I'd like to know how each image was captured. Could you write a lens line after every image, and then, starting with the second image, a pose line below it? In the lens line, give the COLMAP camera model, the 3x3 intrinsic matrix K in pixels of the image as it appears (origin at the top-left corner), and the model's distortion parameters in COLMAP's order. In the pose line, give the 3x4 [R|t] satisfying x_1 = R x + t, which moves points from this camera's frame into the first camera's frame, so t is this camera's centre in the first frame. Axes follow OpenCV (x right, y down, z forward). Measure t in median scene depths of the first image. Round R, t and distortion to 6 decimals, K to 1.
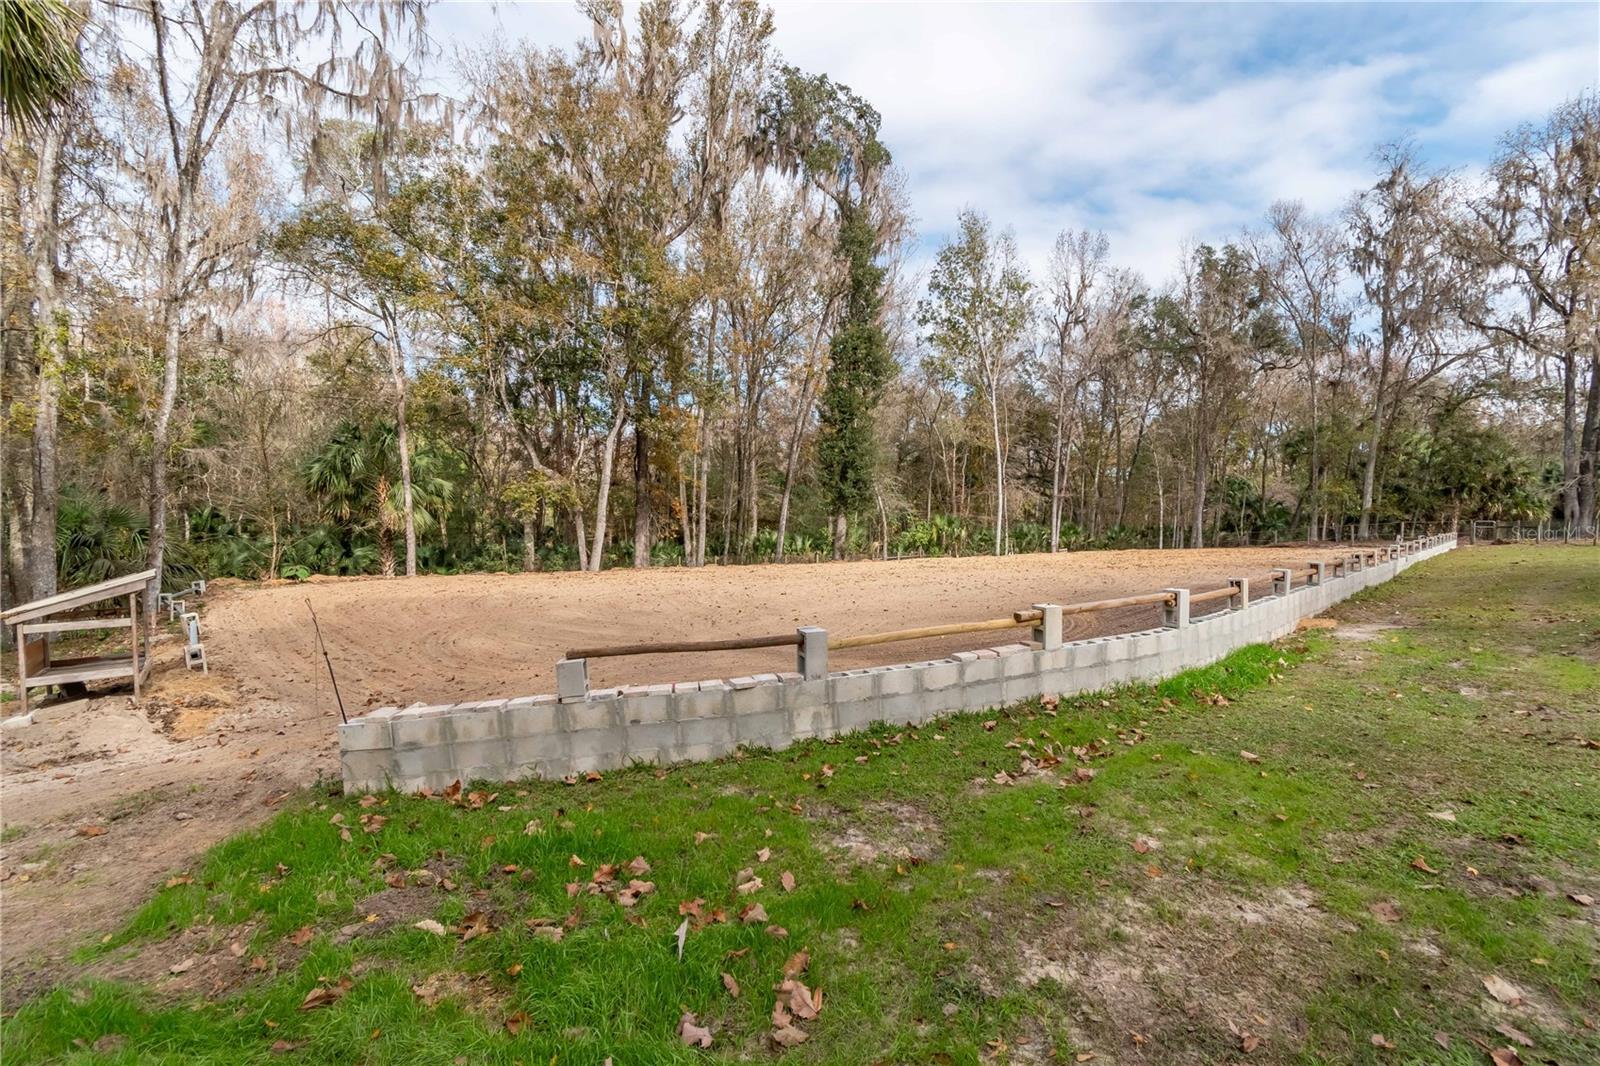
lens RADIAL K [[716.2, 0, 799.8], [0, 716.2, 537.7], [0, 0, 1]] dist [0.000130, -0.001330]
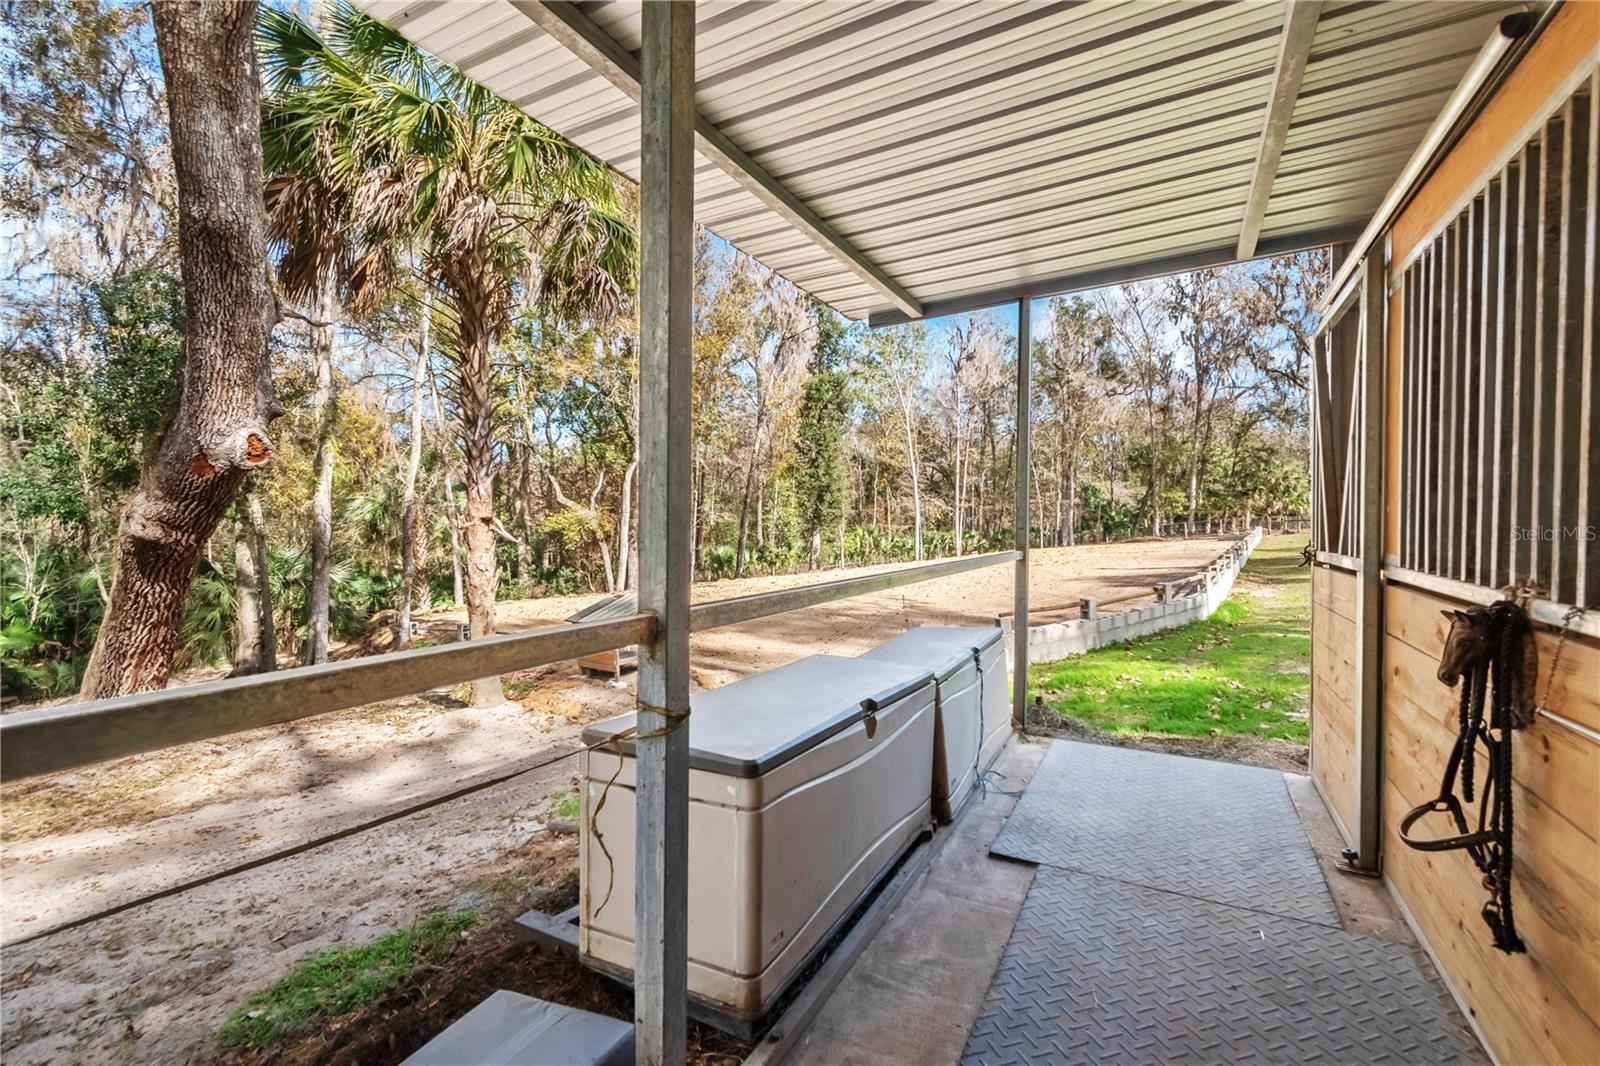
lens RADIAL K [[726.9, 0, 800.0], [0, 726.9, 533.0], [0, 0, 1]] dist [0.001517, -0.004949]
pose [[0.978262, -0.038664, 0.203736, -0.143240], [0.042692, 0.998969, -0.015415, -0.008077], [-0.202930, 0.023777, 0.978905, -0.109034]]
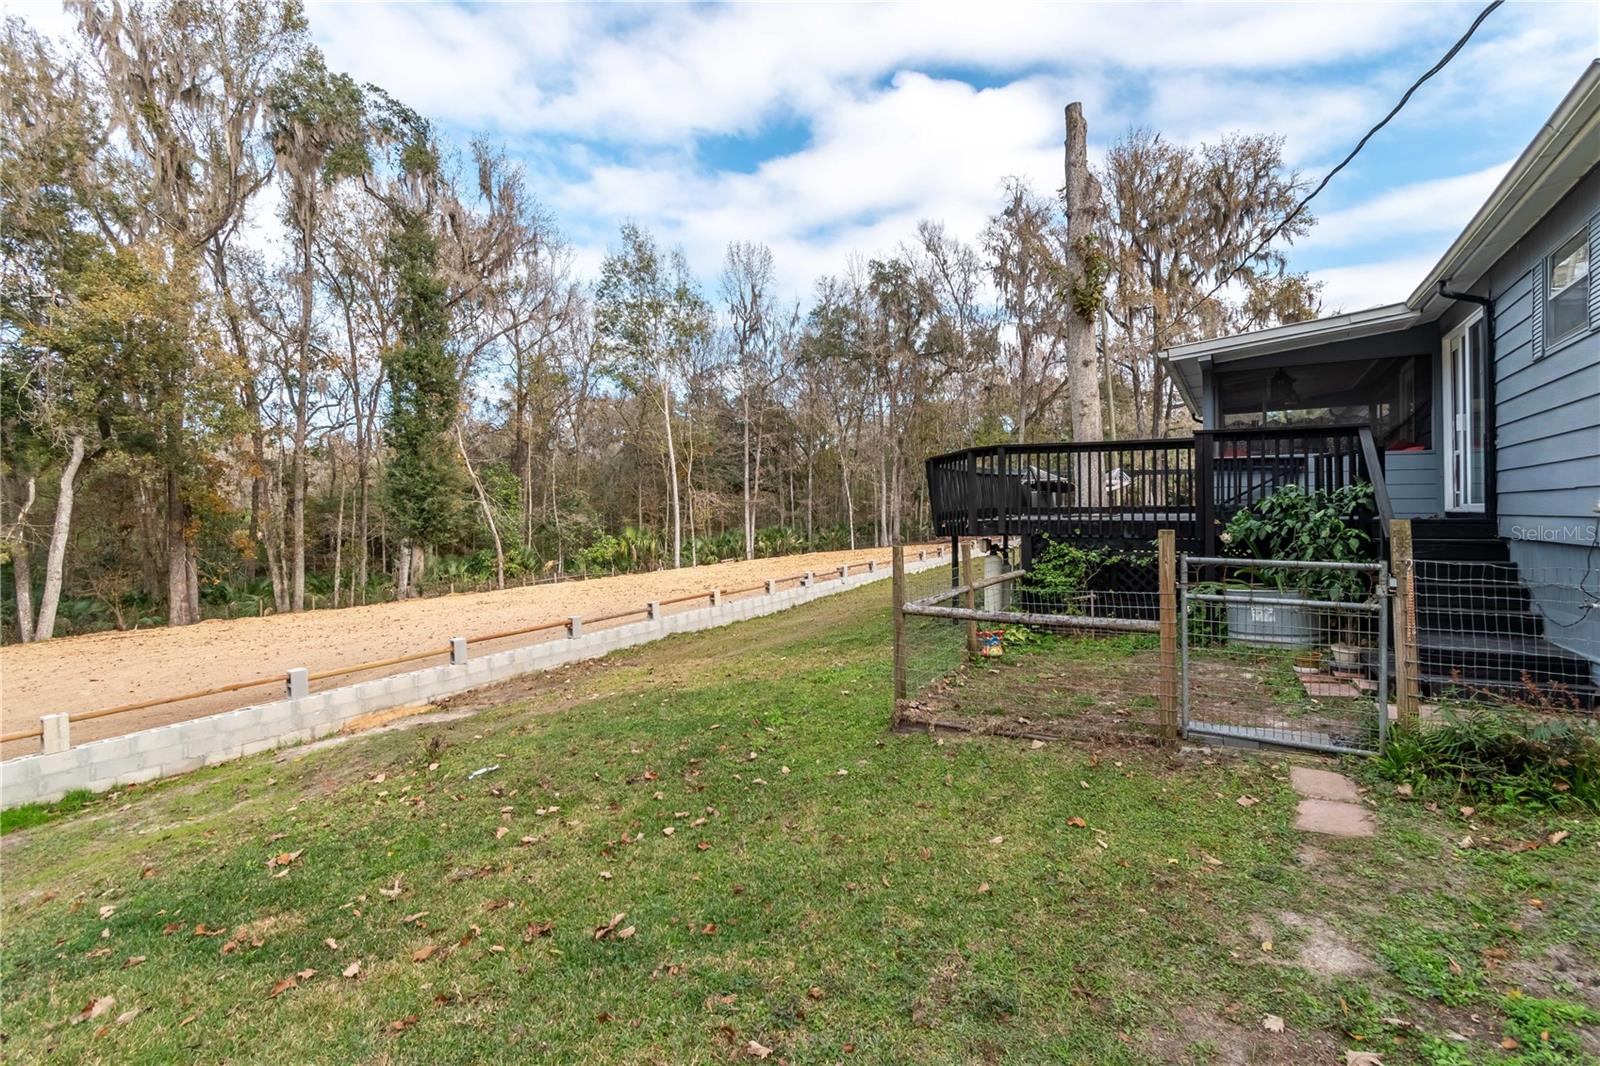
lens RADIAL K [[710.9, 0, 793.9], [0, 710.9, 502.8], [0, 0, 1]] dist [0.000765, 0.000043]
pose [[0.976886, -0.046769, 0.208582, 0.232410], [0.055289, 0.997850, -0.035202, -0.020488], [-0.206487, 0.045920, 0.977371, 0.009536]]
